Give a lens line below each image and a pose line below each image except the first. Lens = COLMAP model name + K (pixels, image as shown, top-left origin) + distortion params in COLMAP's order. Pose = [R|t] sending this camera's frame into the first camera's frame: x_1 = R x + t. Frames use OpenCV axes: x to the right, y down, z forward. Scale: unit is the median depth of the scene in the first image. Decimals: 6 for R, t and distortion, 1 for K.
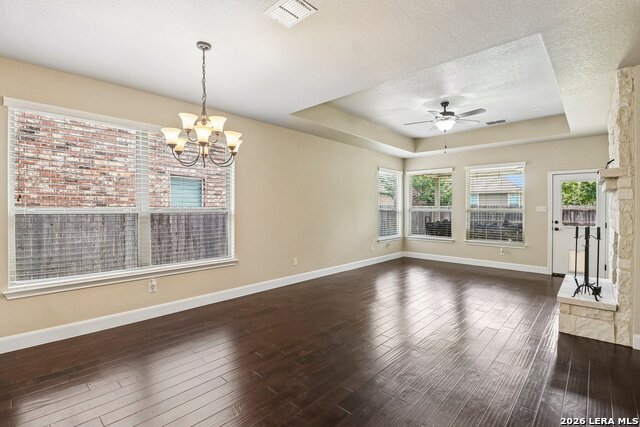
lens RADIAL K [[295.2, 0, 315.6], [0, 295.2, 212.9], [0, 0, 1]] dist [-0.012519, -0.000029]
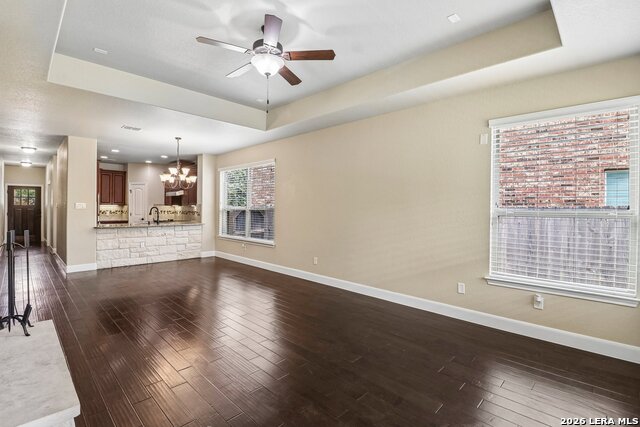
lens RADIAL K [[295.2, 0, 314.2], [0, 295.2, 211.8], [0, 0, 1]] dist [-0.012519, -0.000029]
pose [[-0.030863, 0.005518, -0.999508, 0.648609], [-0.028629, 0.999570, 0.006402, -0.005780], [0.999114, 0.028813, -0.030691, 0.705737]]
